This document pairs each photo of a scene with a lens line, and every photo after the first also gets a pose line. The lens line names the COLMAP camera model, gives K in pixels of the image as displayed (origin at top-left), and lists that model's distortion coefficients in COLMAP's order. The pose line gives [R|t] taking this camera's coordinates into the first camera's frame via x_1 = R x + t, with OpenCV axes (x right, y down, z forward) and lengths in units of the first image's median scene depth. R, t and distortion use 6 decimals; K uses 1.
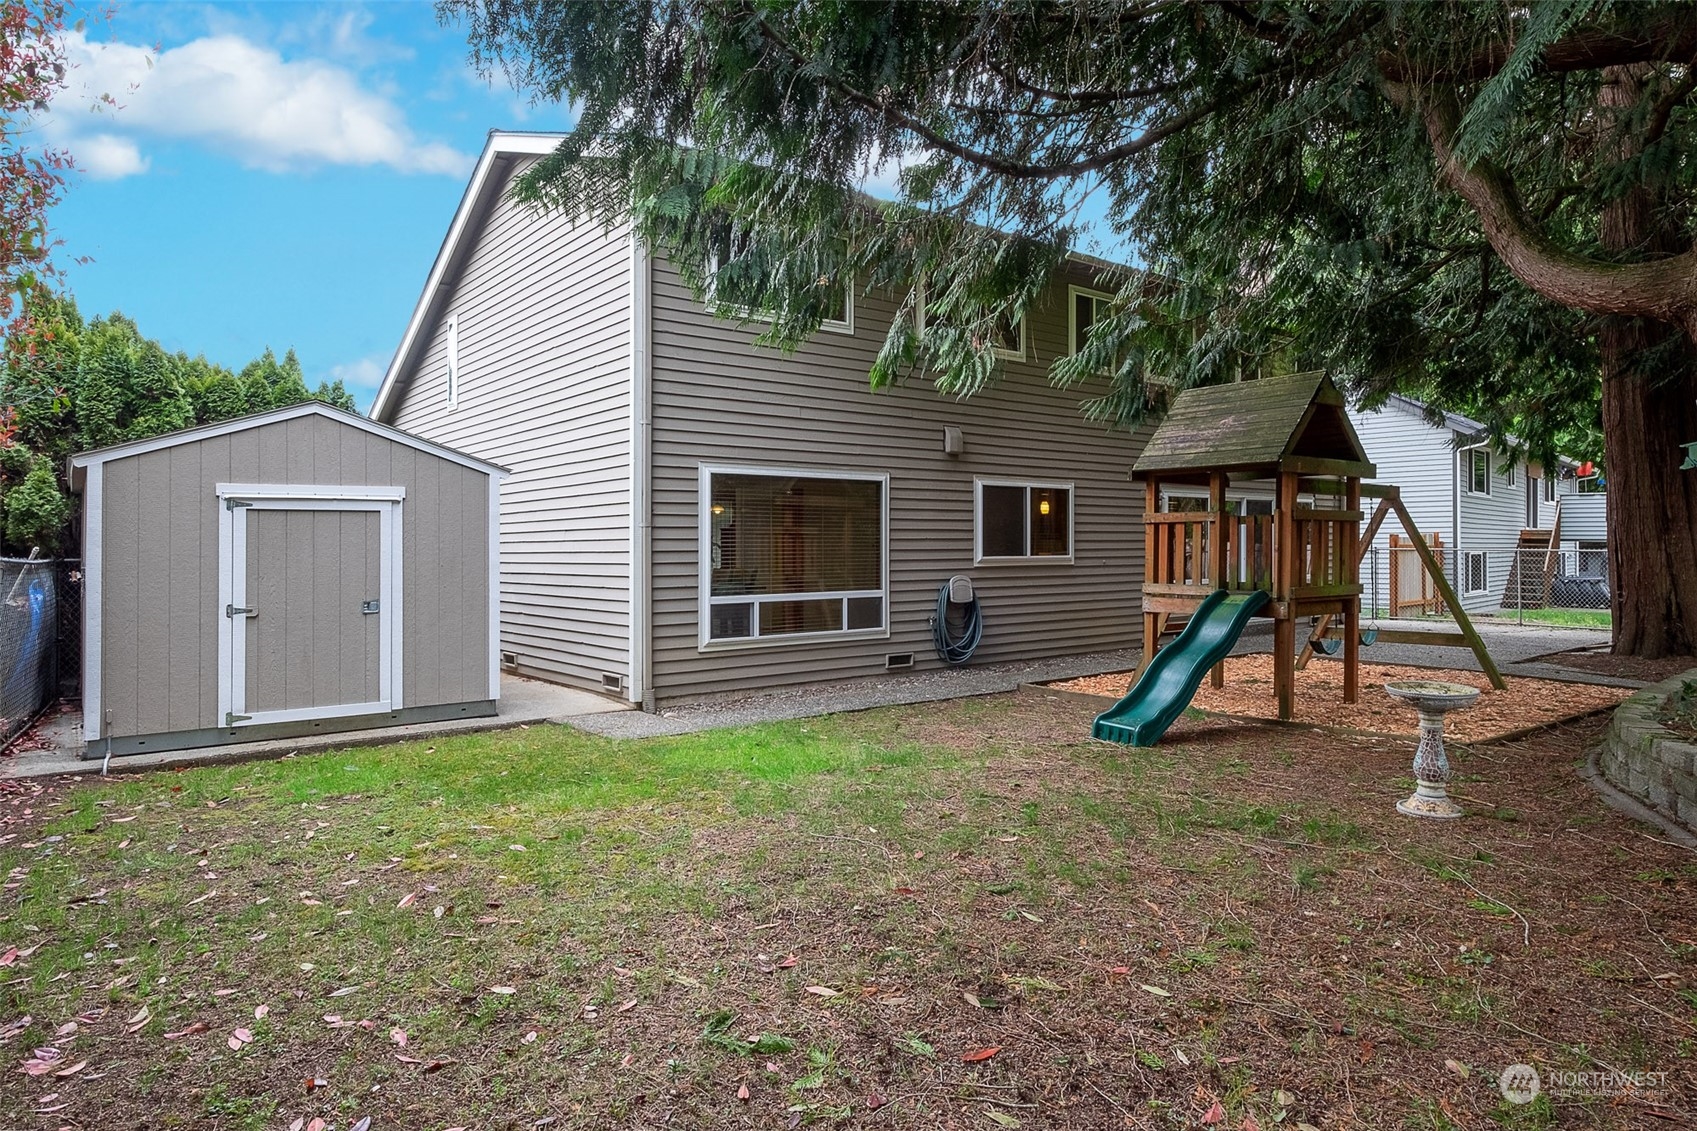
lens RADIAL K [[1015.5, 0, 843.8], [0, 1015.5, 554.2], [0, 0, 1]] dist [0.006318, 0.001732]
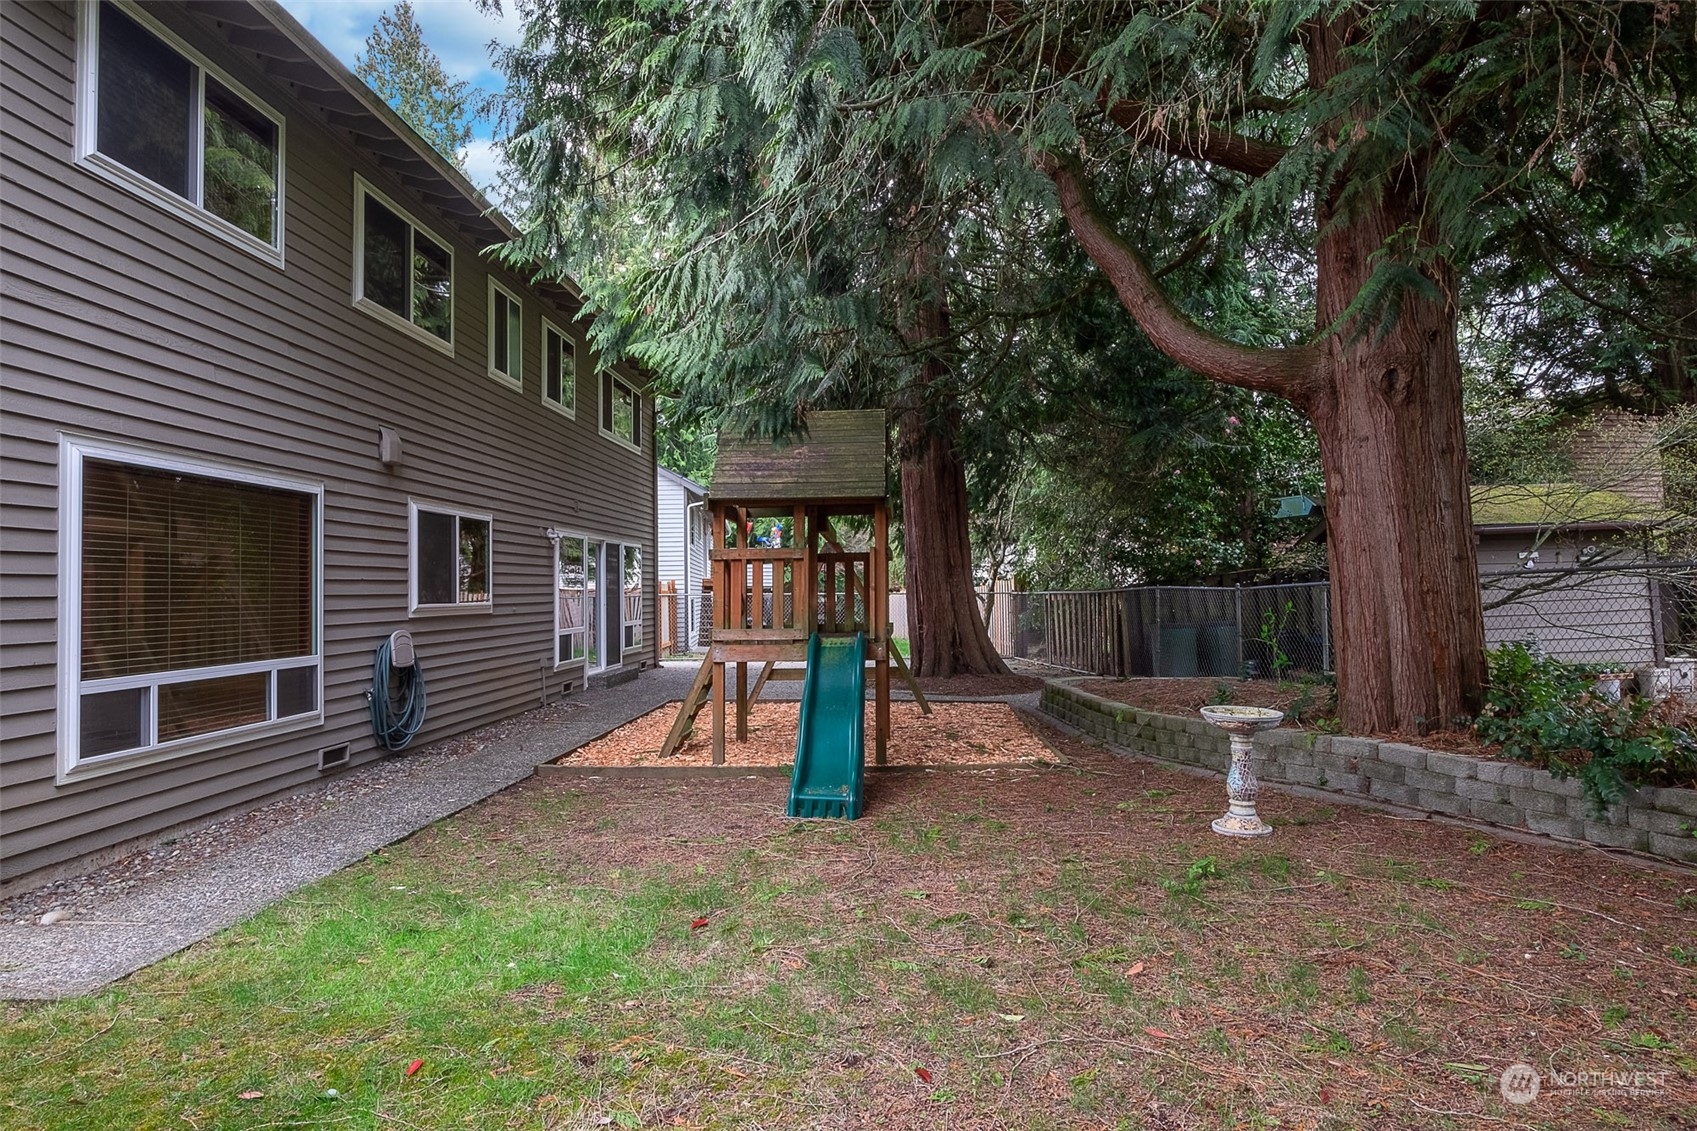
lens RADIAL K [[1015.5, 0, 847.9], [0, 1015.5, 572.4], [0, 0, 1]] dist [0.006318, 0.001732]
pose [[0.669453, 0.008027, 0.742811, -0.227498], [0.016089, 0.999550, -0.025301, 0.003181], [-0.742680, 0.028890, 0.669023, 0.278811]]
